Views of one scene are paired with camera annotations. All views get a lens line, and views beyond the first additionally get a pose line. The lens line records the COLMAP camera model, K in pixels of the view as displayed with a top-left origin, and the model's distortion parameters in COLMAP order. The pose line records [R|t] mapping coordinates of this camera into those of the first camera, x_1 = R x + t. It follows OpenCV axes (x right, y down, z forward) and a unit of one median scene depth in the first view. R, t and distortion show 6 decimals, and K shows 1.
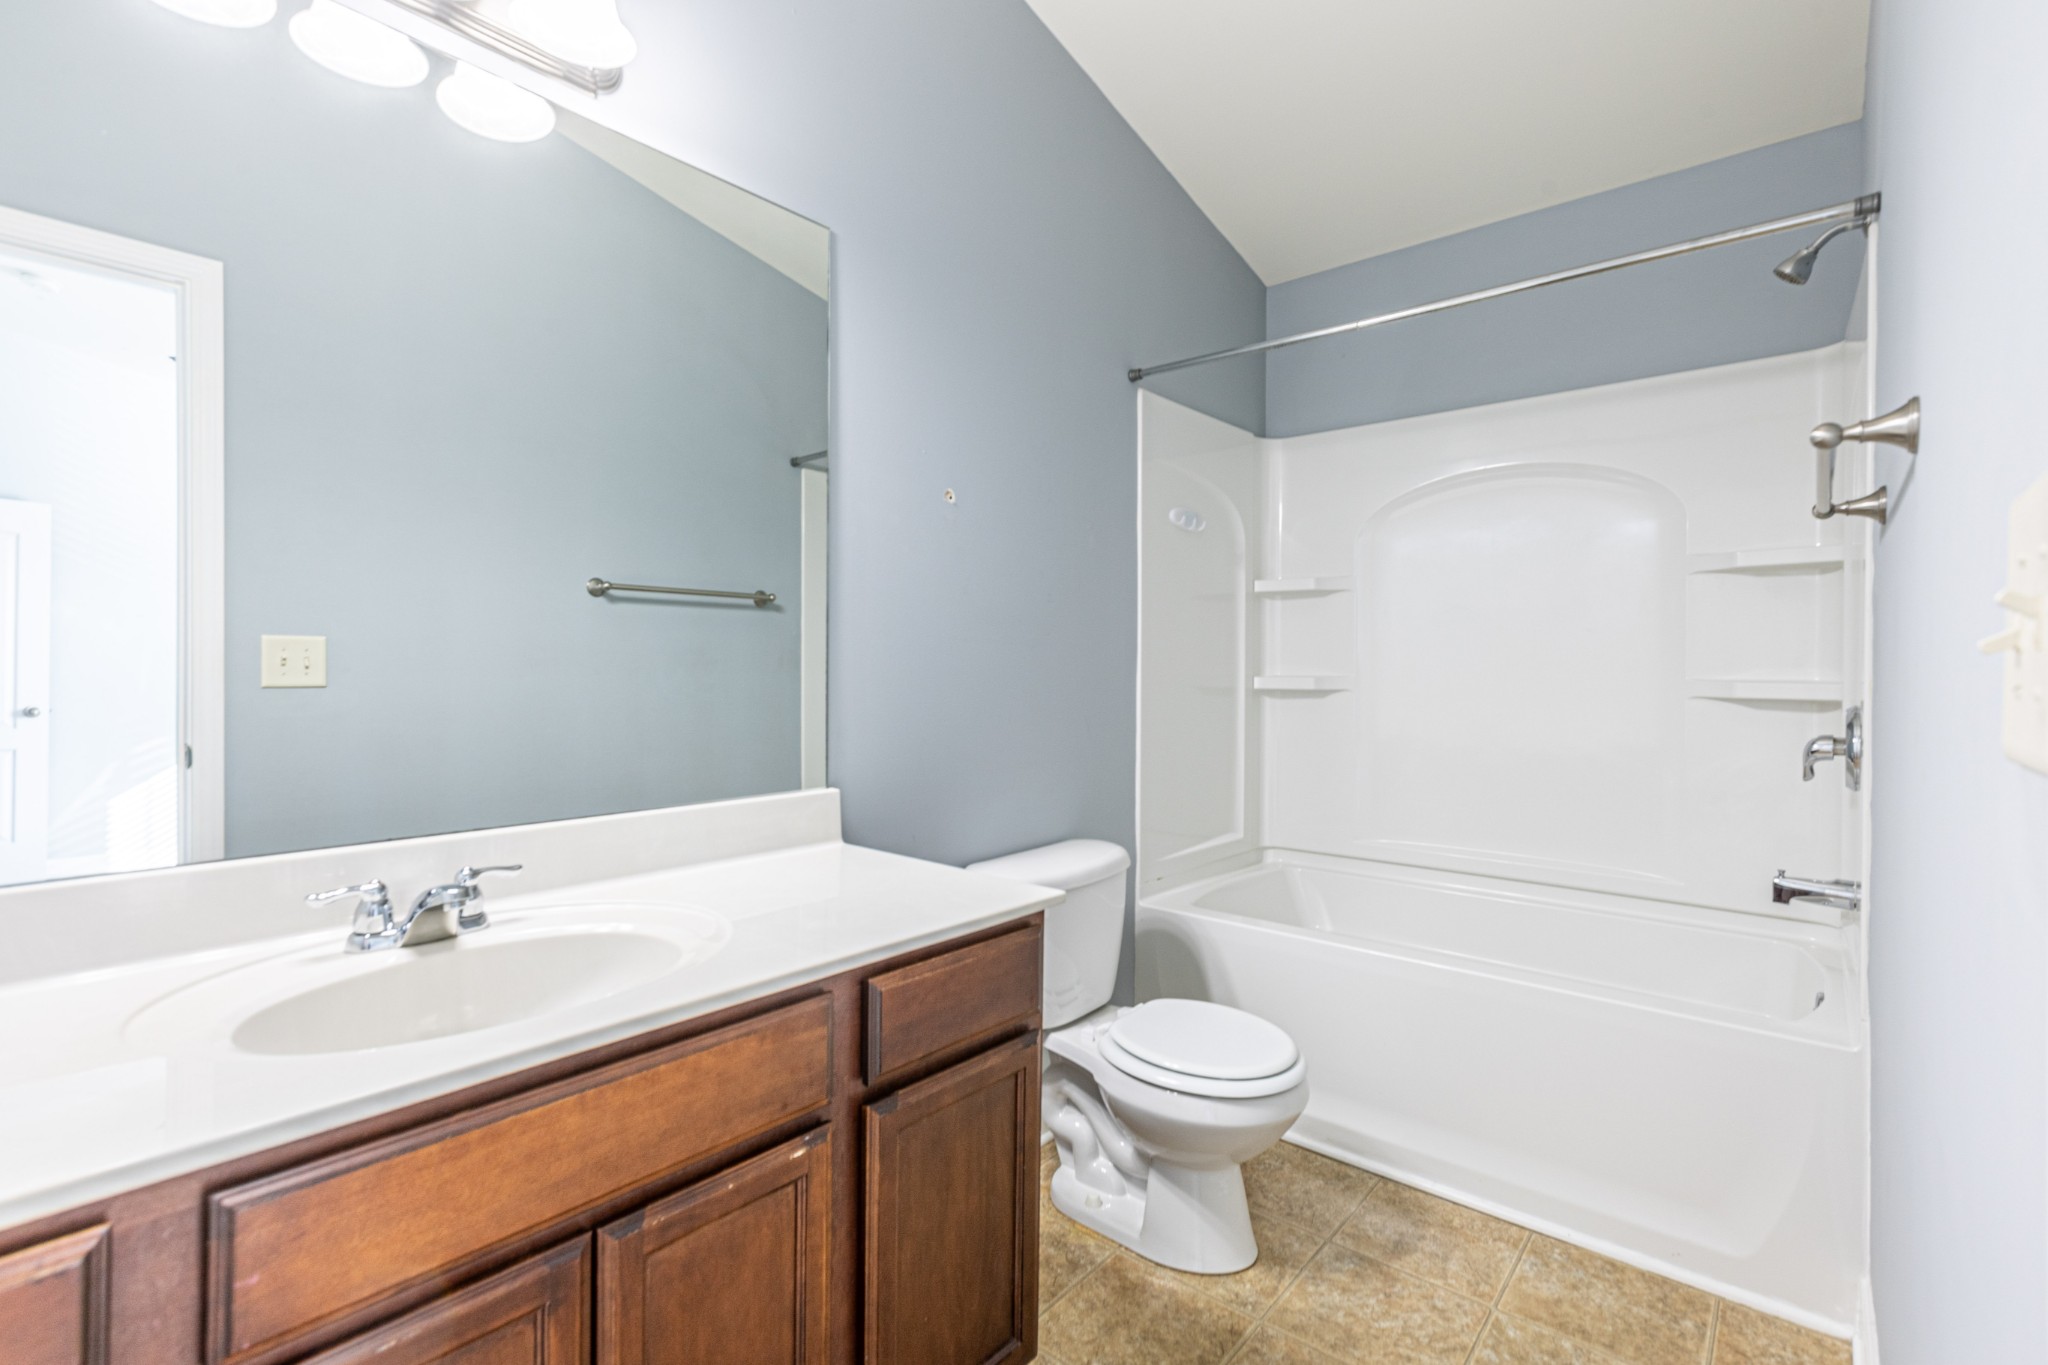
lens RADIAL K [[919.9, 0, 1026.7], [0, 919.9, 673.9], [0, 0, 1]] dist [0.001744, -0.000958]
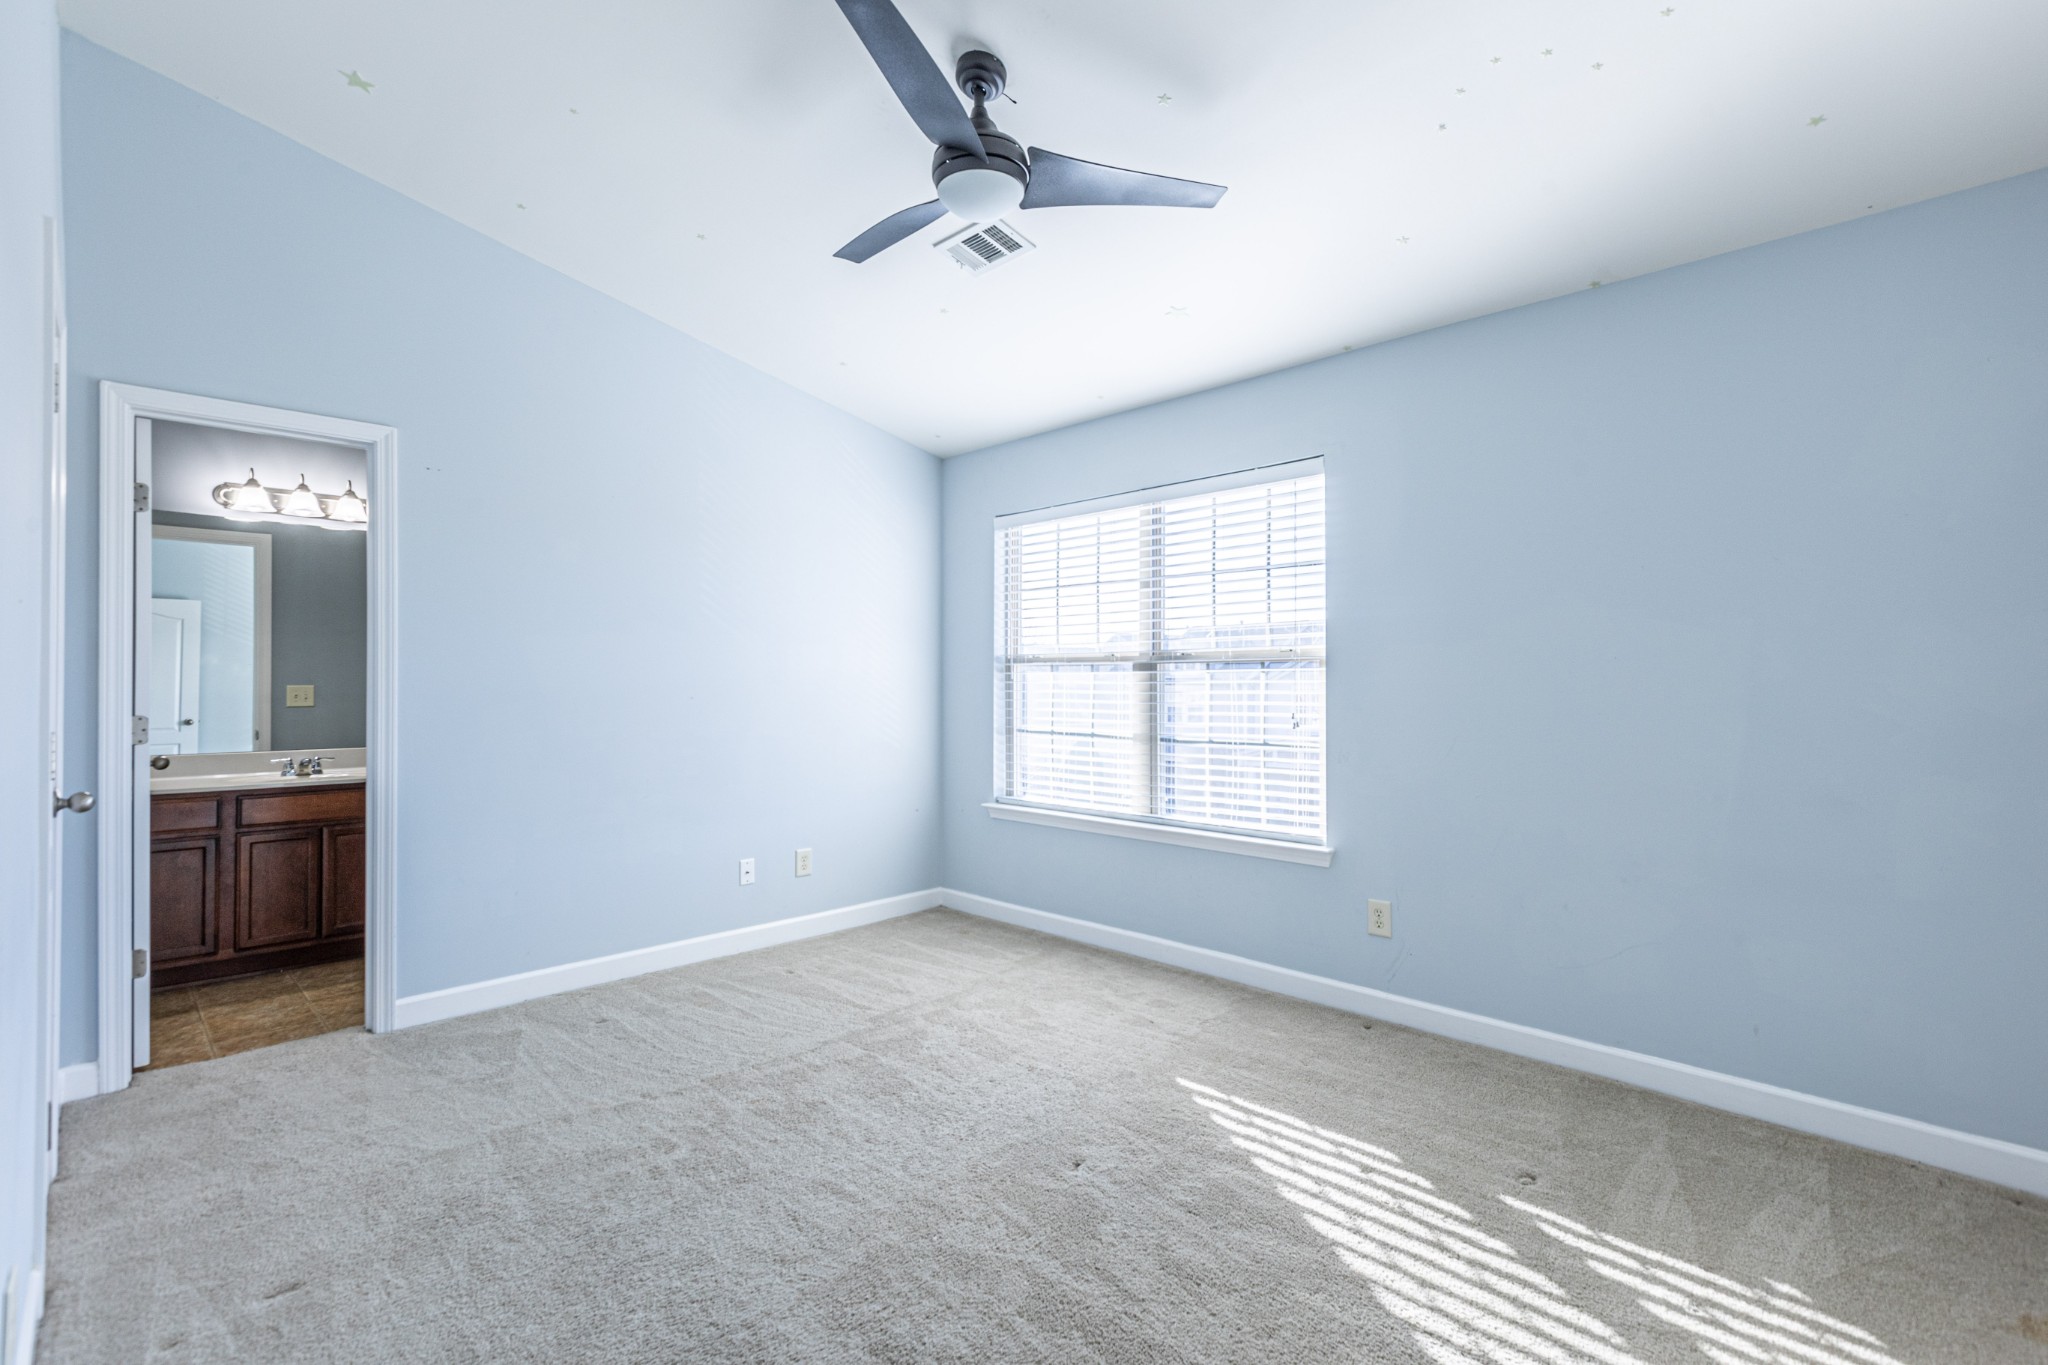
lens RADIAL K [[919.9, 0, 1024.4], [0, 919.9, 677.4], [0, 0, 1]] dist [0.001744, -0.000958]
pose [[0.996951, -0.011147, -0.077224, 1.241636], [0.010497, 0.999906, -0.008815, -0.021319], [0.077315, 0.007977, 0.996975, -1.213427]]
